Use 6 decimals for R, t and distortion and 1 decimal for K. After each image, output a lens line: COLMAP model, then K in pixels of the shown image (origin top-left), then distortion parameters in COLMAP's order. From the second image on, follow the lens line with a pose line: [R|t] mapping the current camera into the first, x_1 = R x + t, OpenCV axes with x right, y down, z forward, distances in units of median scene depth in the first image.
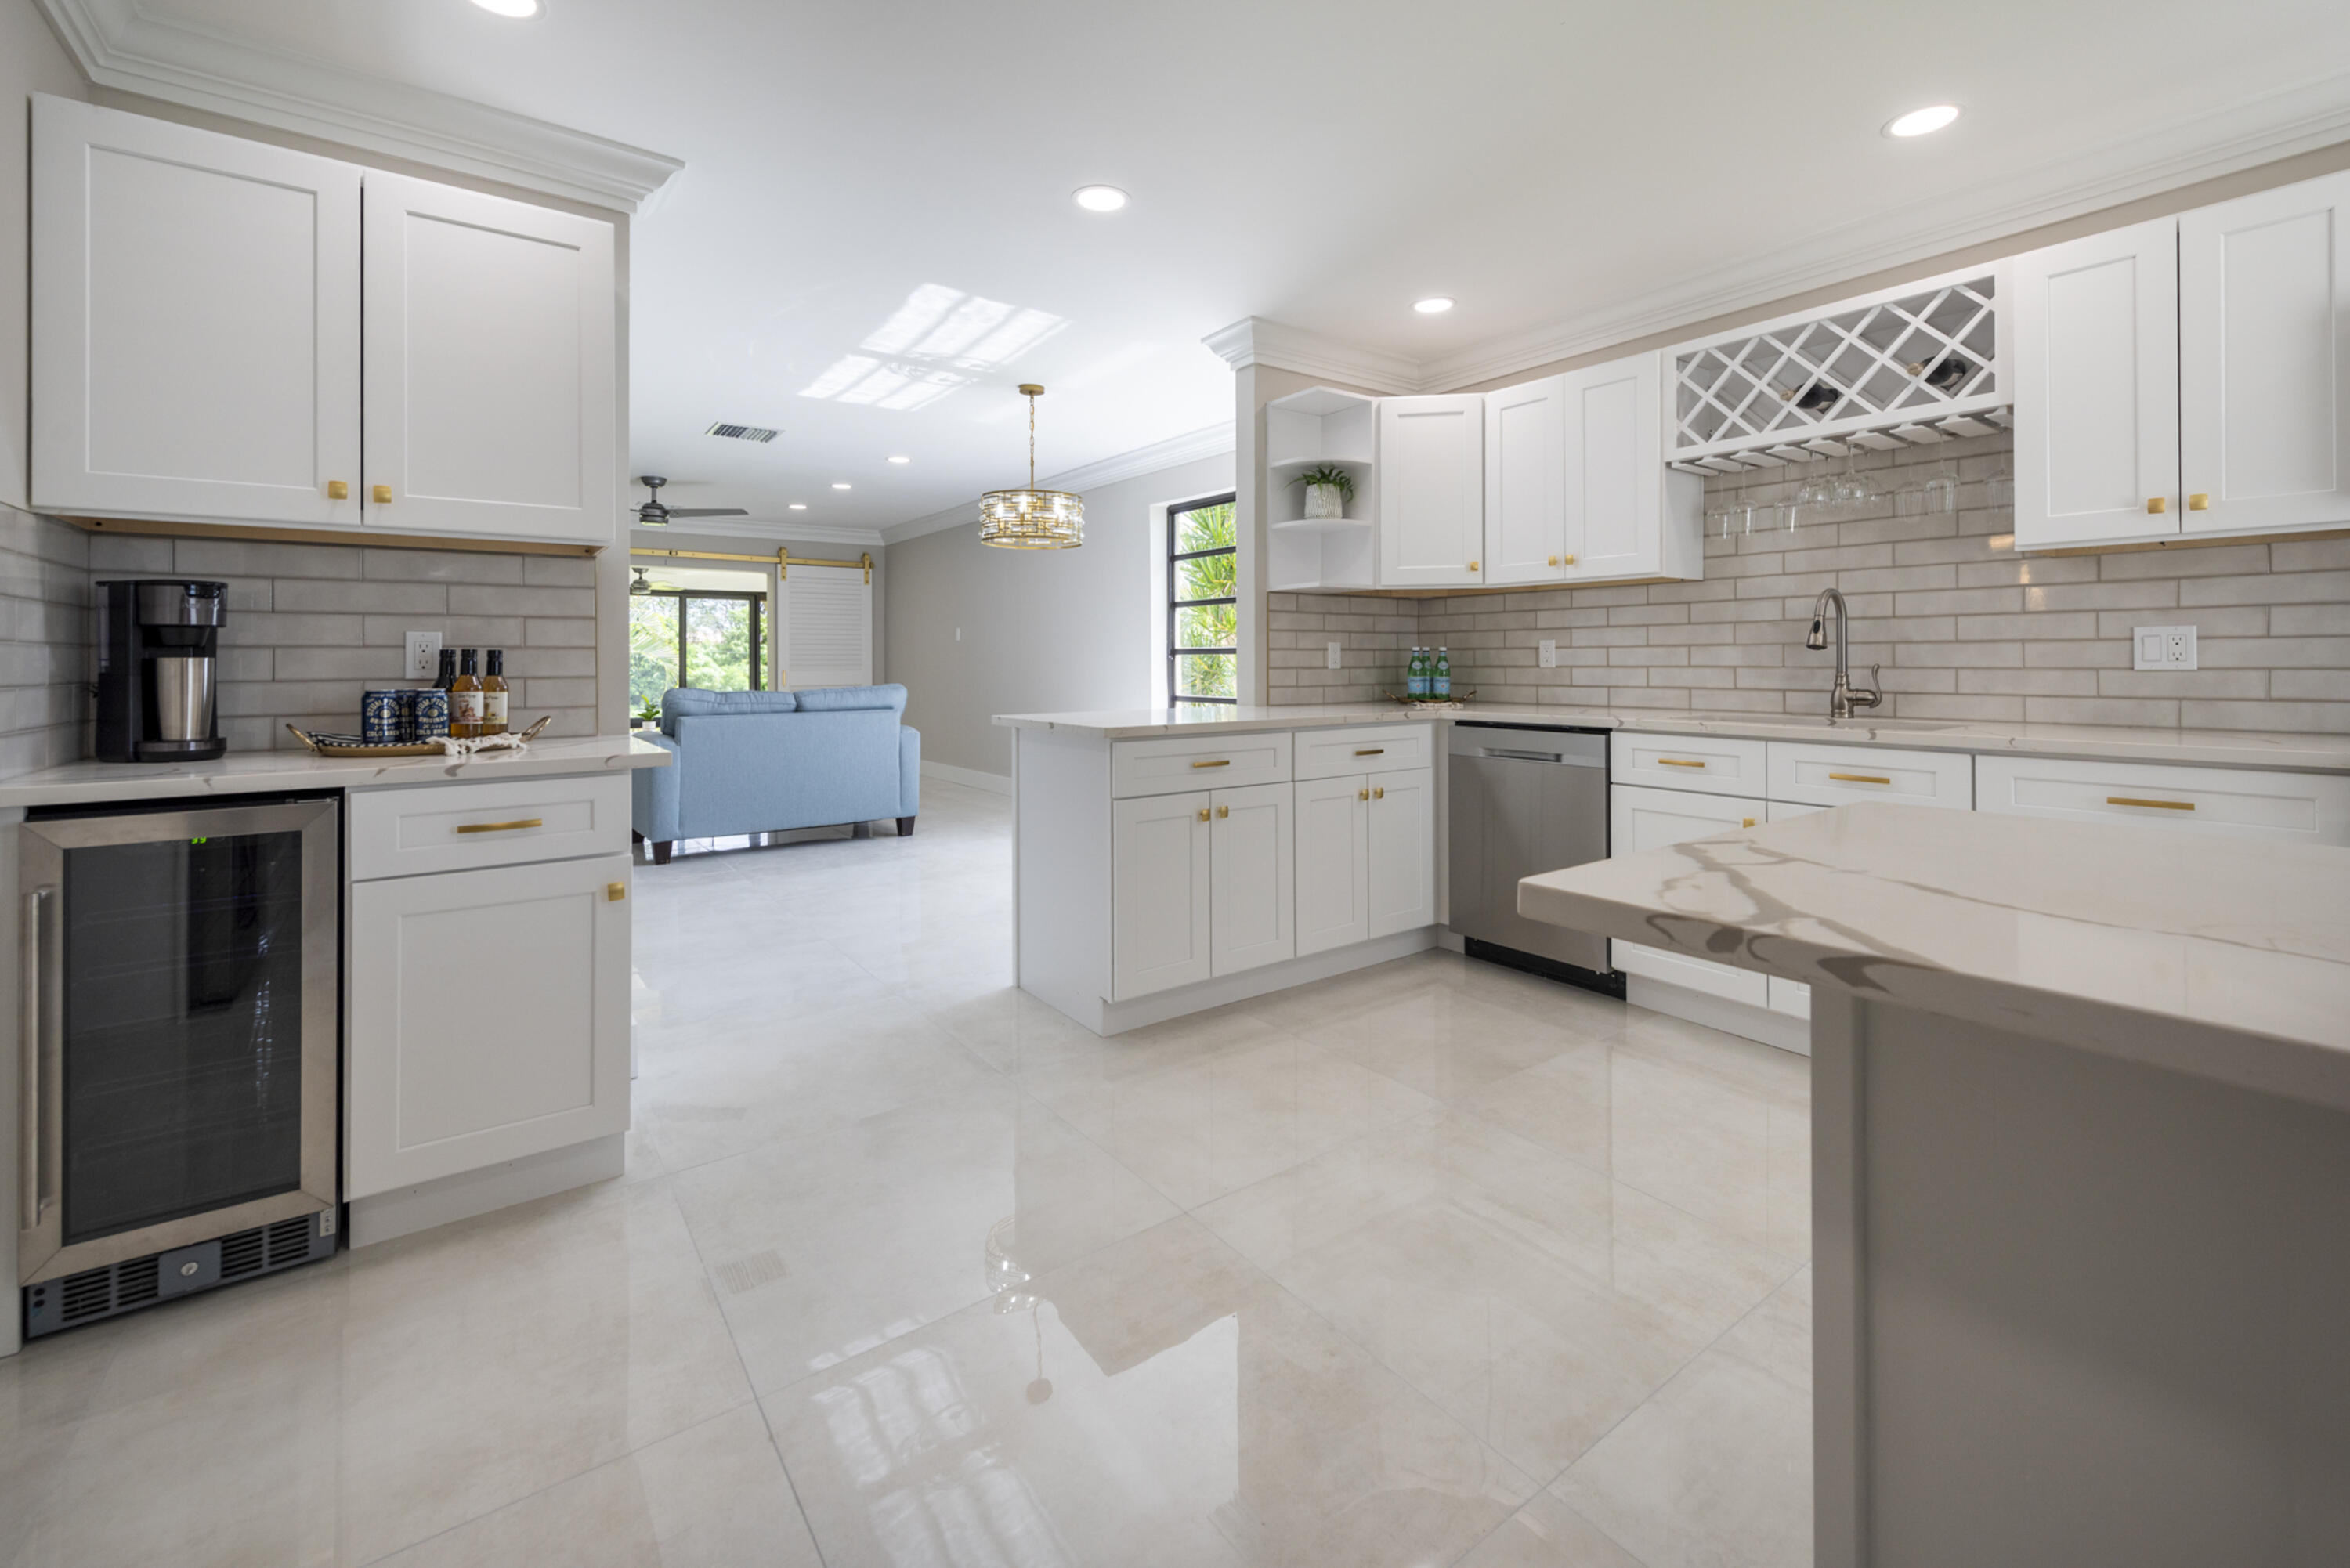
lens RADIAL K [[978.4, 0, 1180.8], [0, 978.4, 646.8], [0, 0, 1]] dist [0.002031, -0.000278]
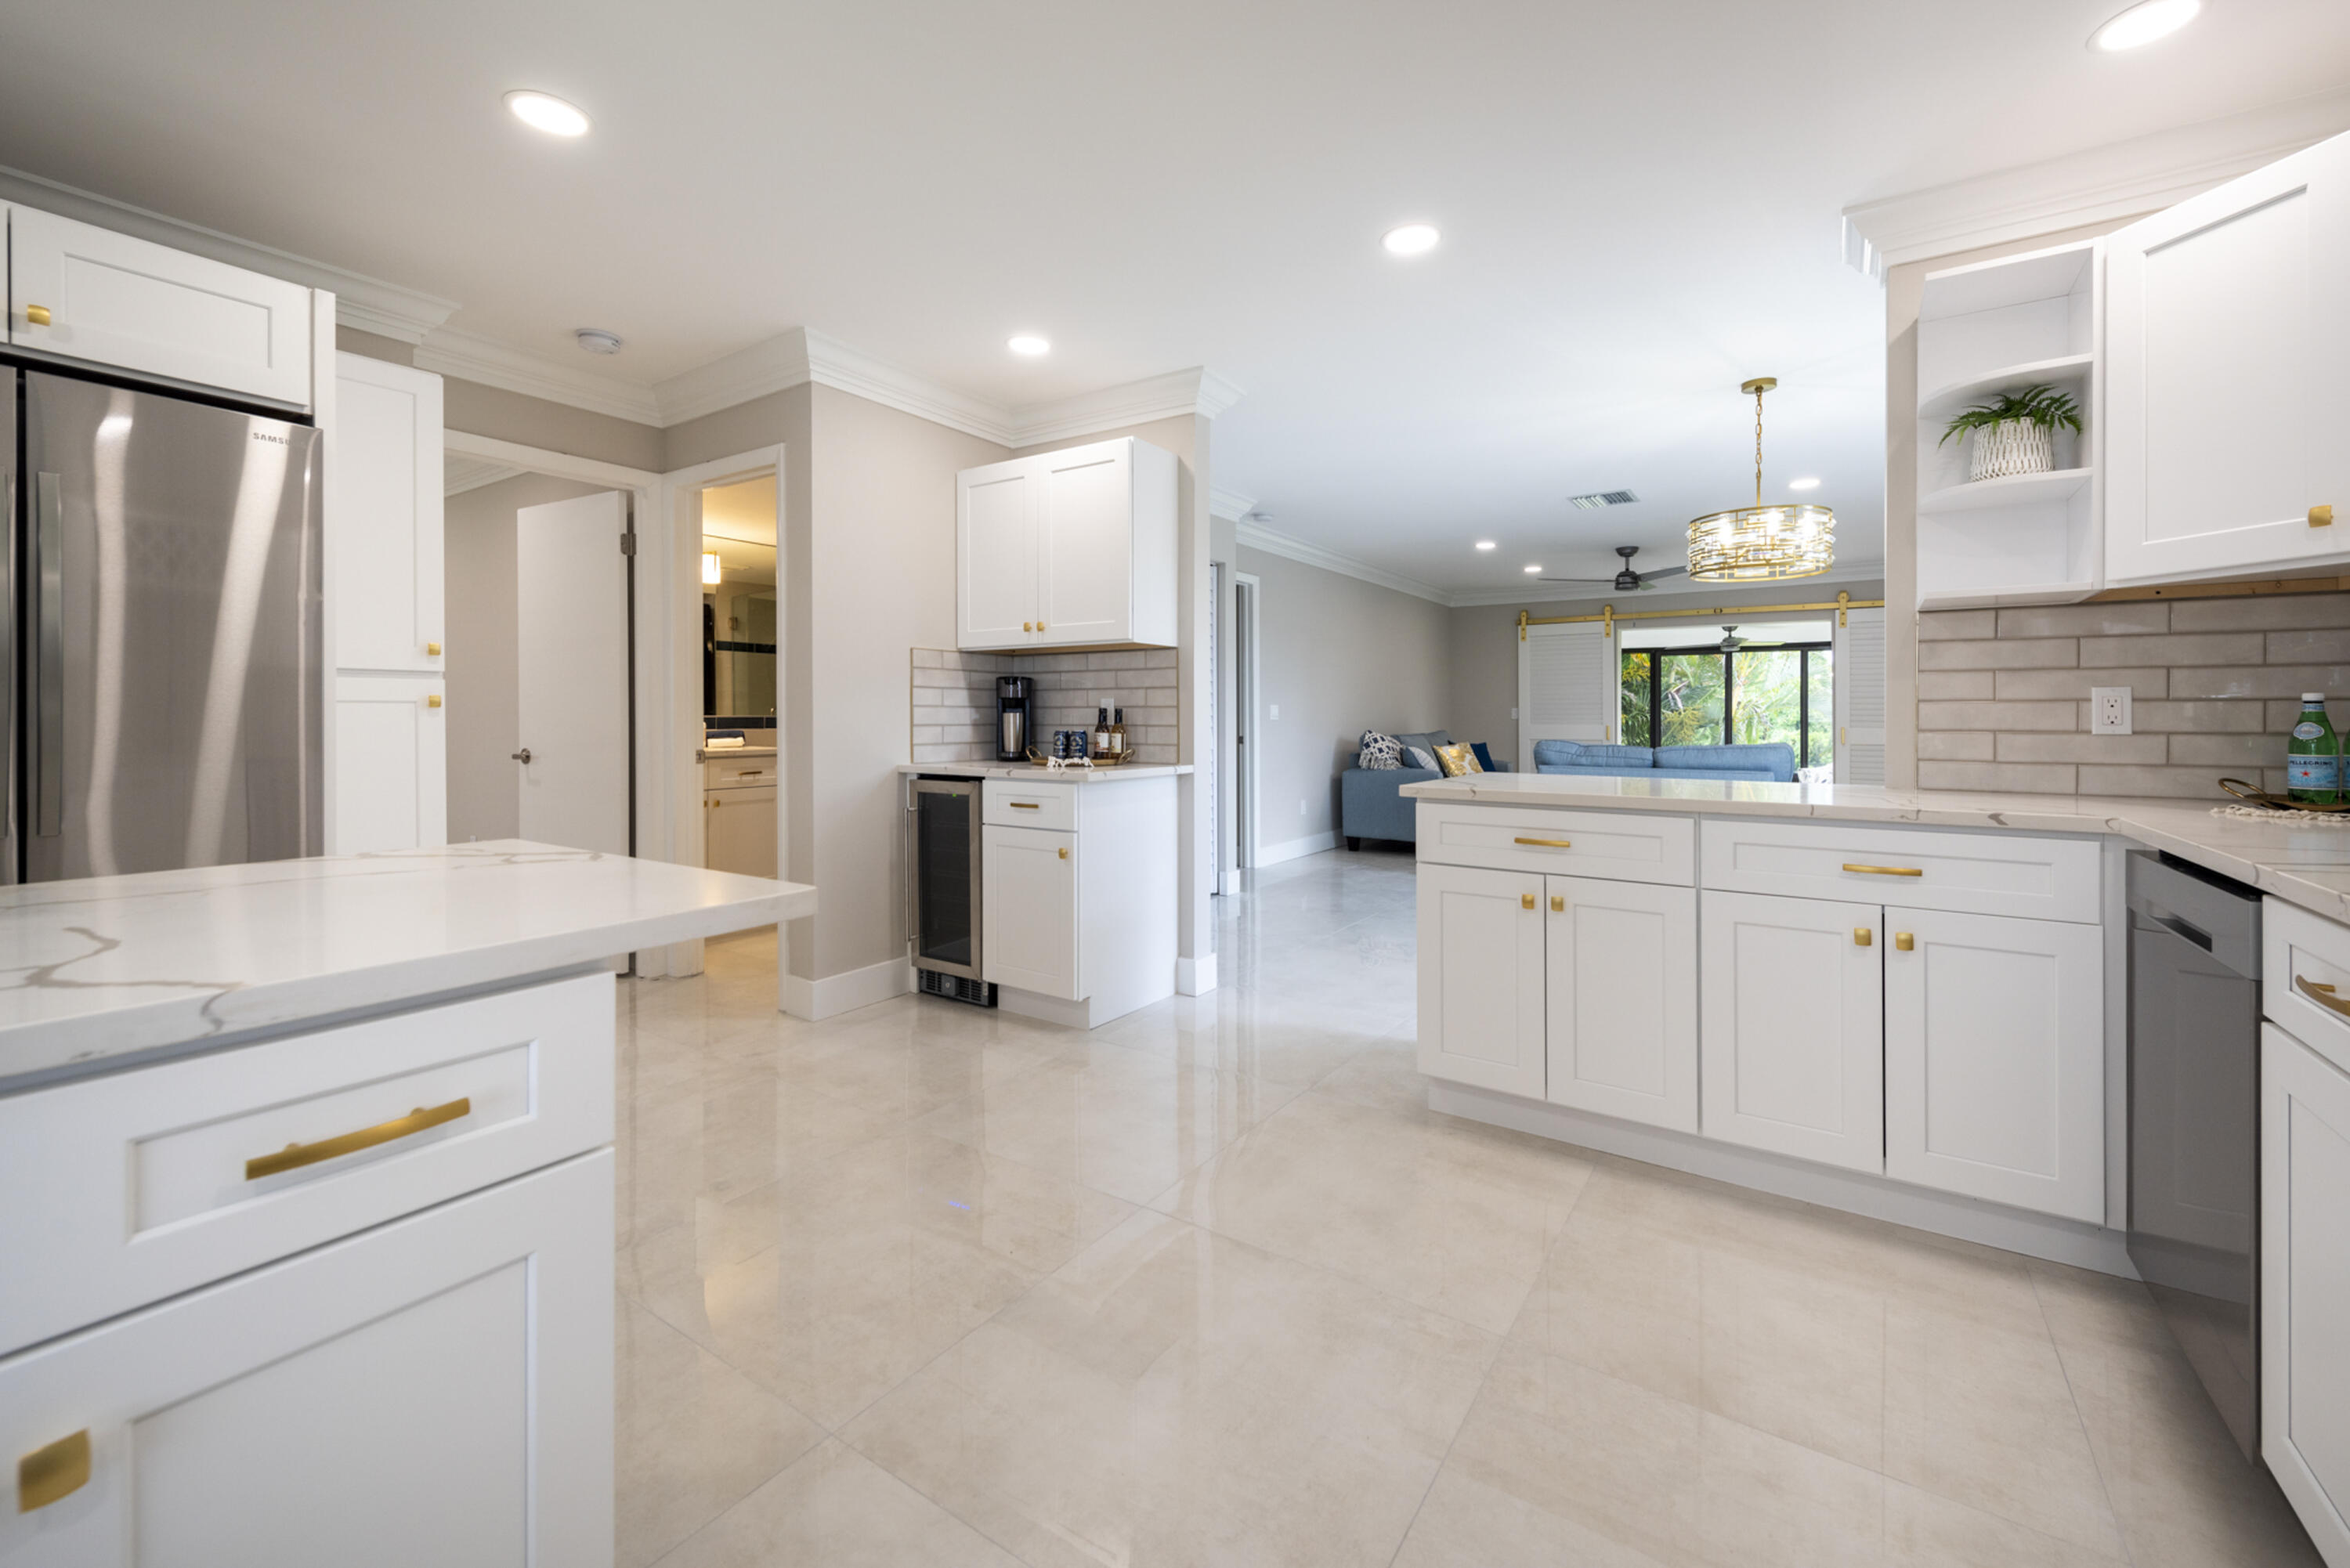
lens RADIAL K [[944.4, 0, 1185.5], [0, 944.4, 710.4], [0, 0, 1]] dist [-0.009530, -0.000246]
pose [[0.332798, -0.001578, -0.942997, 0.690661], [0.009351, 0.999955, 0.001627, 0.004018], [0.942952, -0.009360, 0.332798, 0.457805]]
